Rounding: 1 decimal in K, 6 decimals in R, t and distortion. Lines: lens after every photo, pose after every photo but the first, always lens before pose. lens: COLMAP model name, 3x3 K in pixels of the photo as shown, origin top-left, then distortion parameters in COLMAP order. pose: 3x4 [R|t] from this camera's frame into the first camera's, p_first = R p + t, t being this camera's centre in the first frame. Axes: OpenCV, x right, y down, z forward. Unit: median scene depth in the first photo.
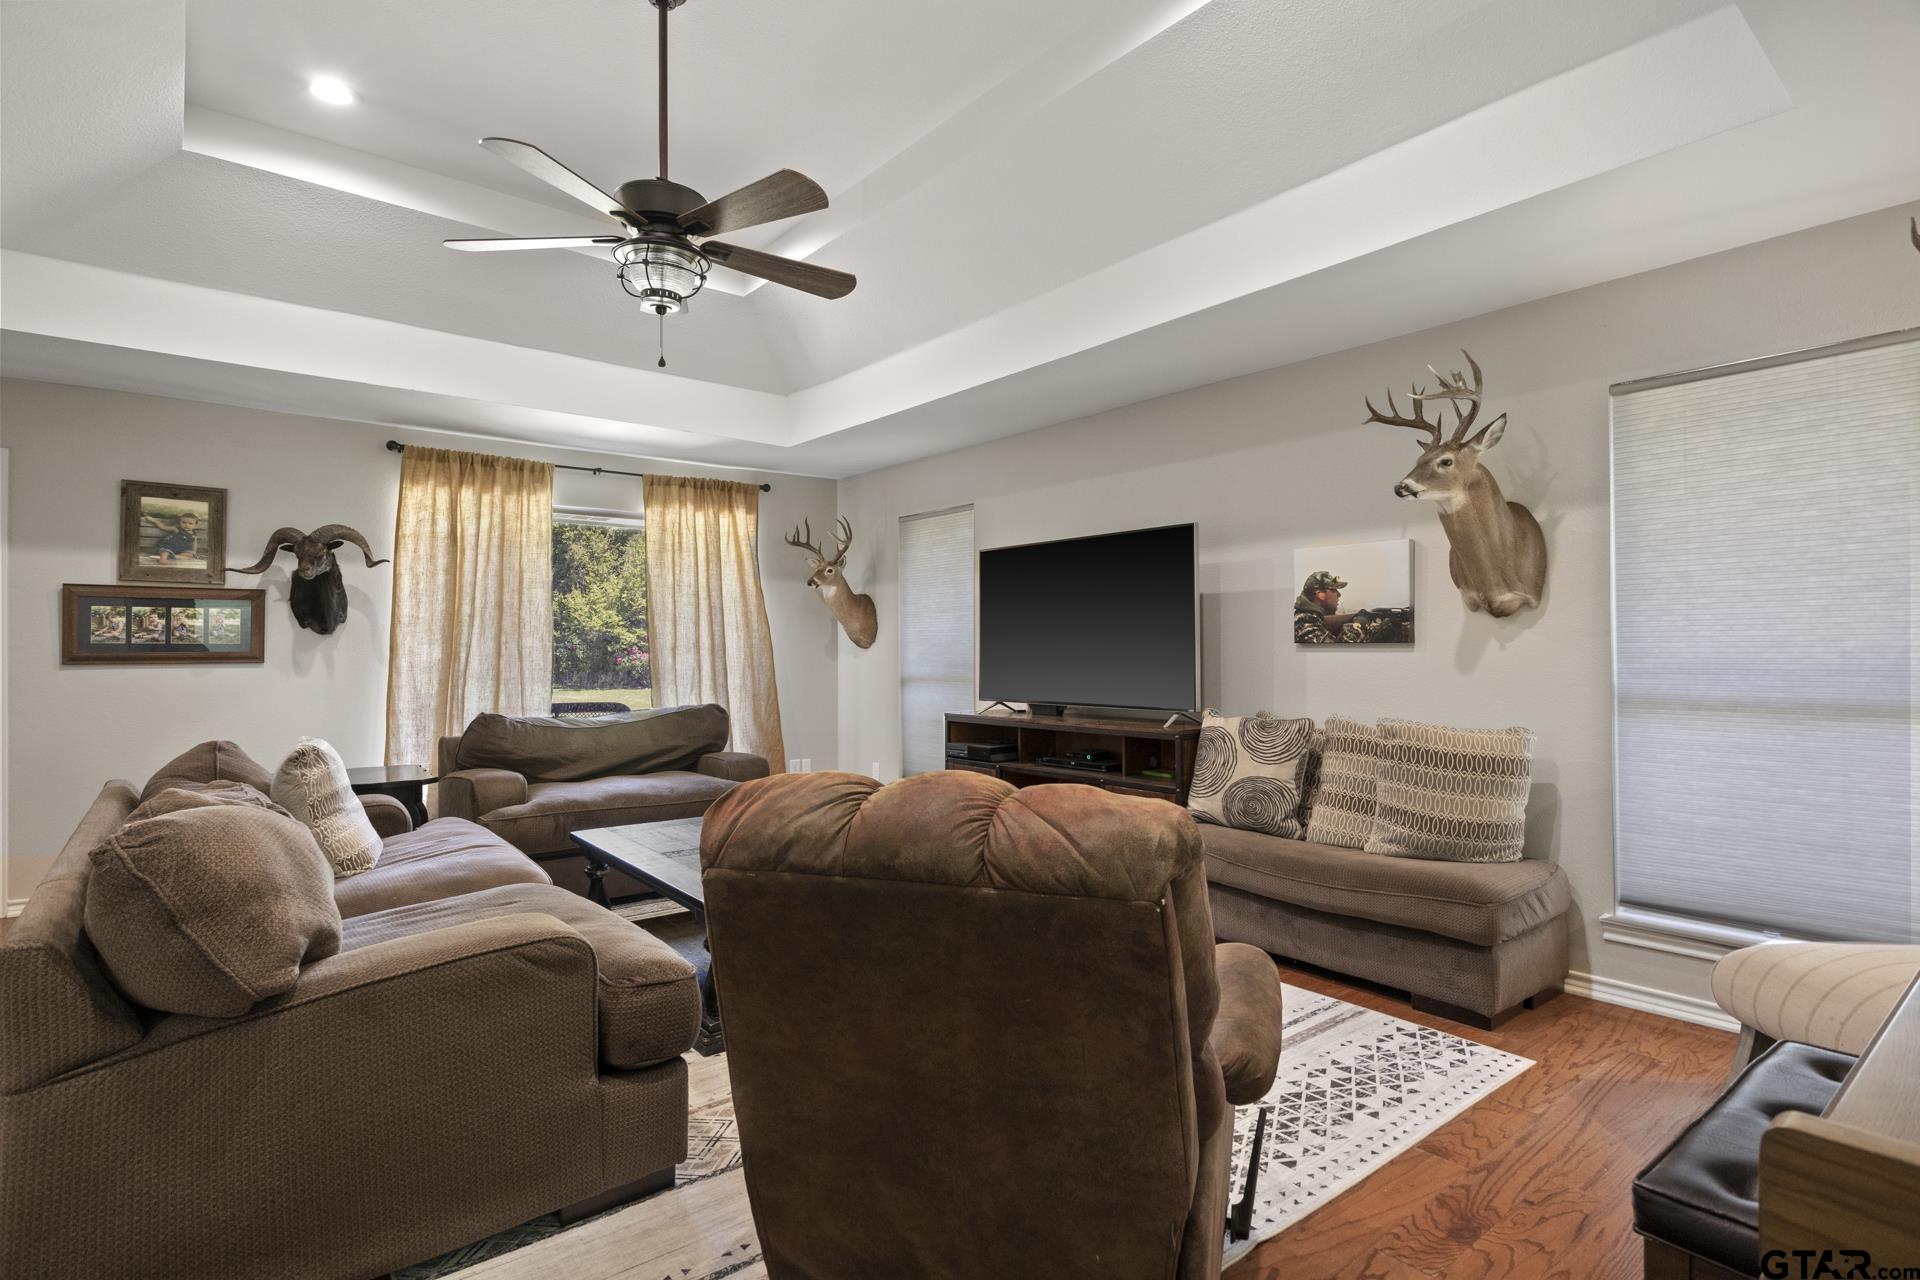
lens RADIAL K [[967.9, 0, 971.6], [0, 967.9, 630.2], [0, 0, 1]] dist [-0.012409, 0.001959]
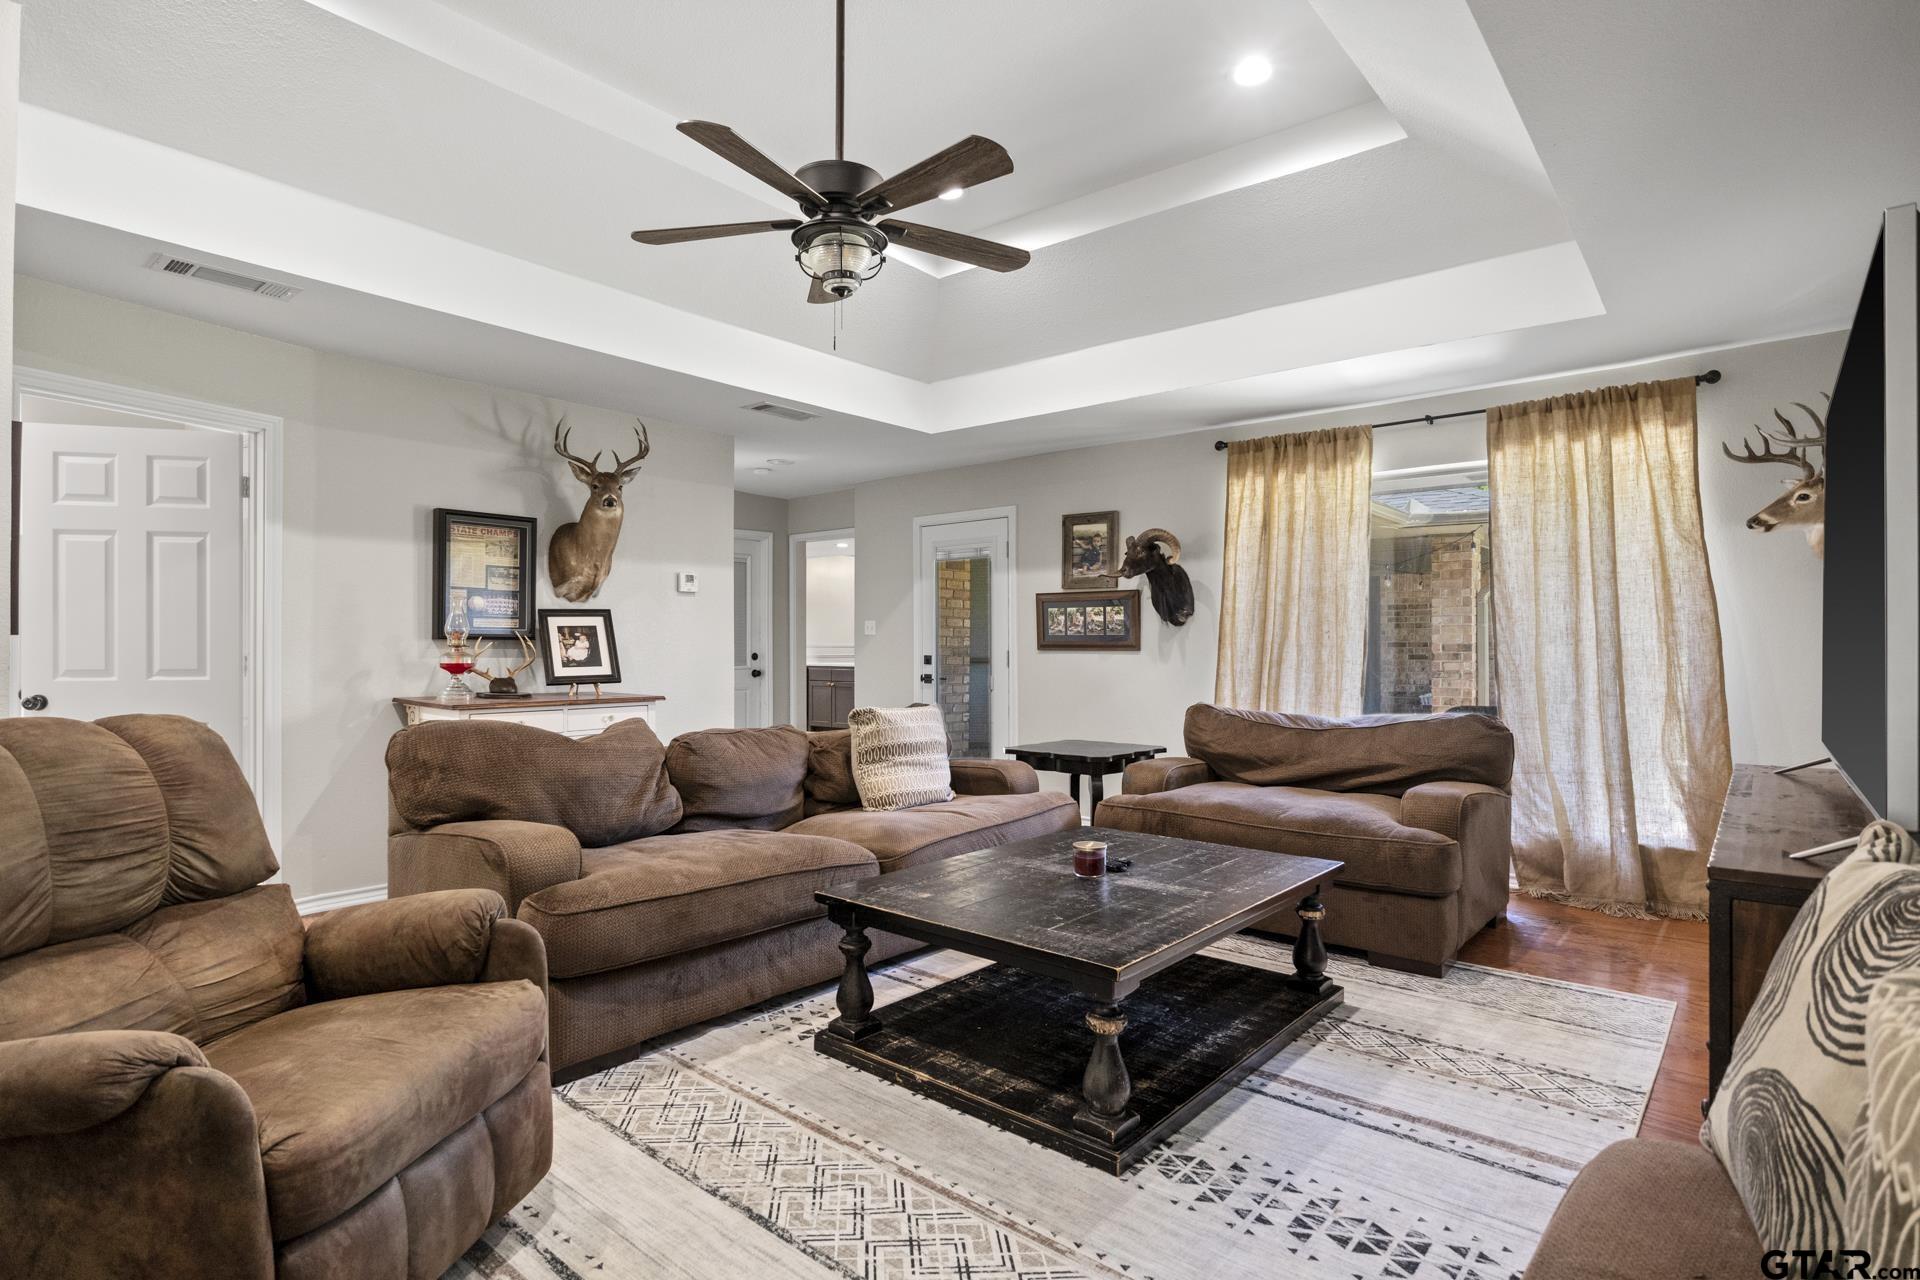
lens RADIAL K [[967.9, 0, 963.5], [0, 967.9, 640.8], [0, 0, 1]] dist [-0.012409, 0.001959]
pose [[0.191260, -0.001690, -0.981538, 0.427678], [0.017576, 0.999844, 0.001703, 0.016664], [0.981382, -0.017577, 0.191260, 0.584383]]
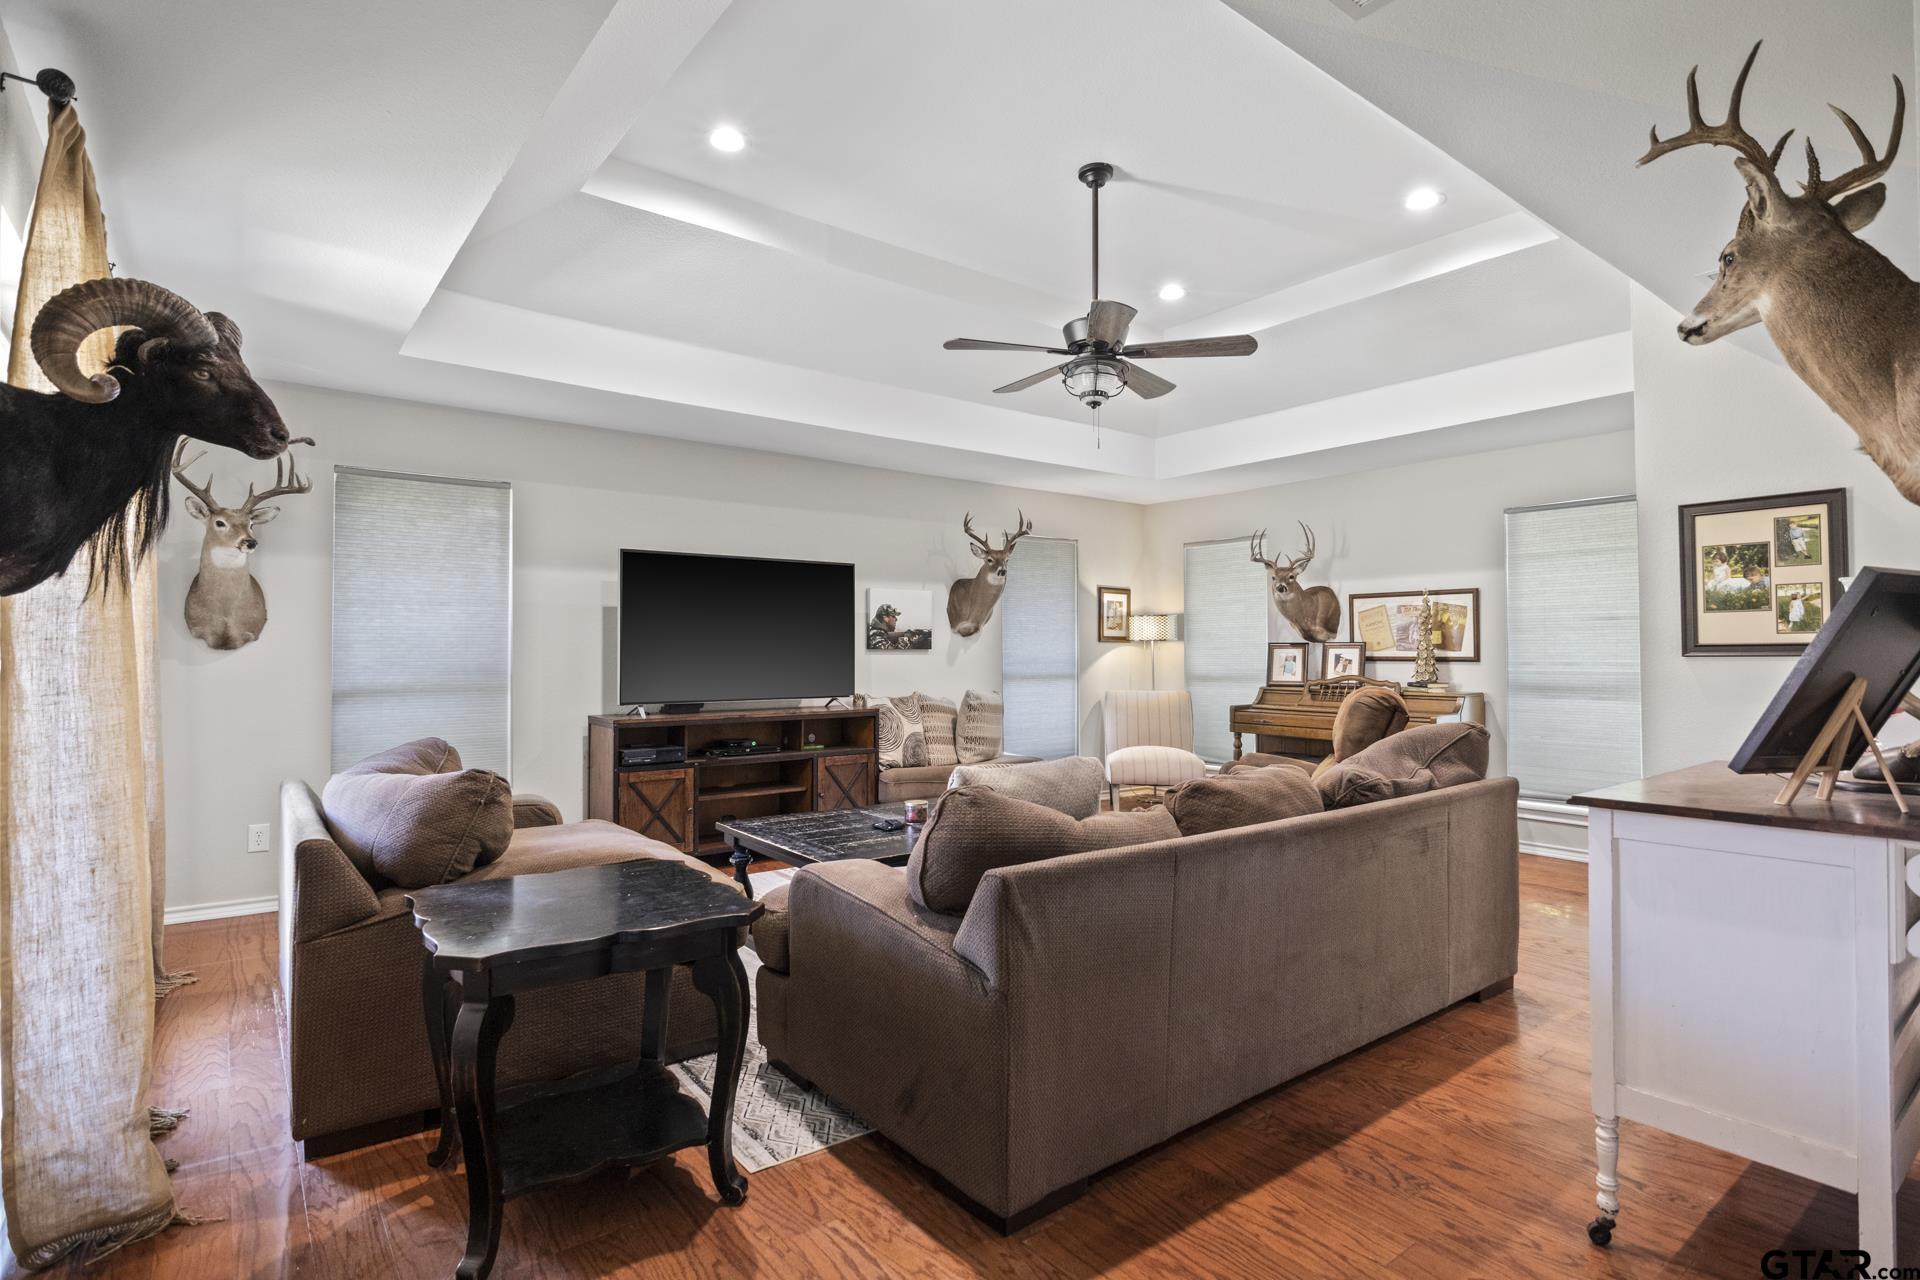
lens RADIAL K [[967.9, 0, 970.7], [0, 967.9, 644.8], [0, 0, 1]] dist [-0.012409, 0.001959]
pose [[0.016292, 0.010696, 0.999810, -1.058585], [-0.021991, 0.999705, -0.010337, 0.016968], [-0.999625, -0.021819, 0.016523, 0.716692]]
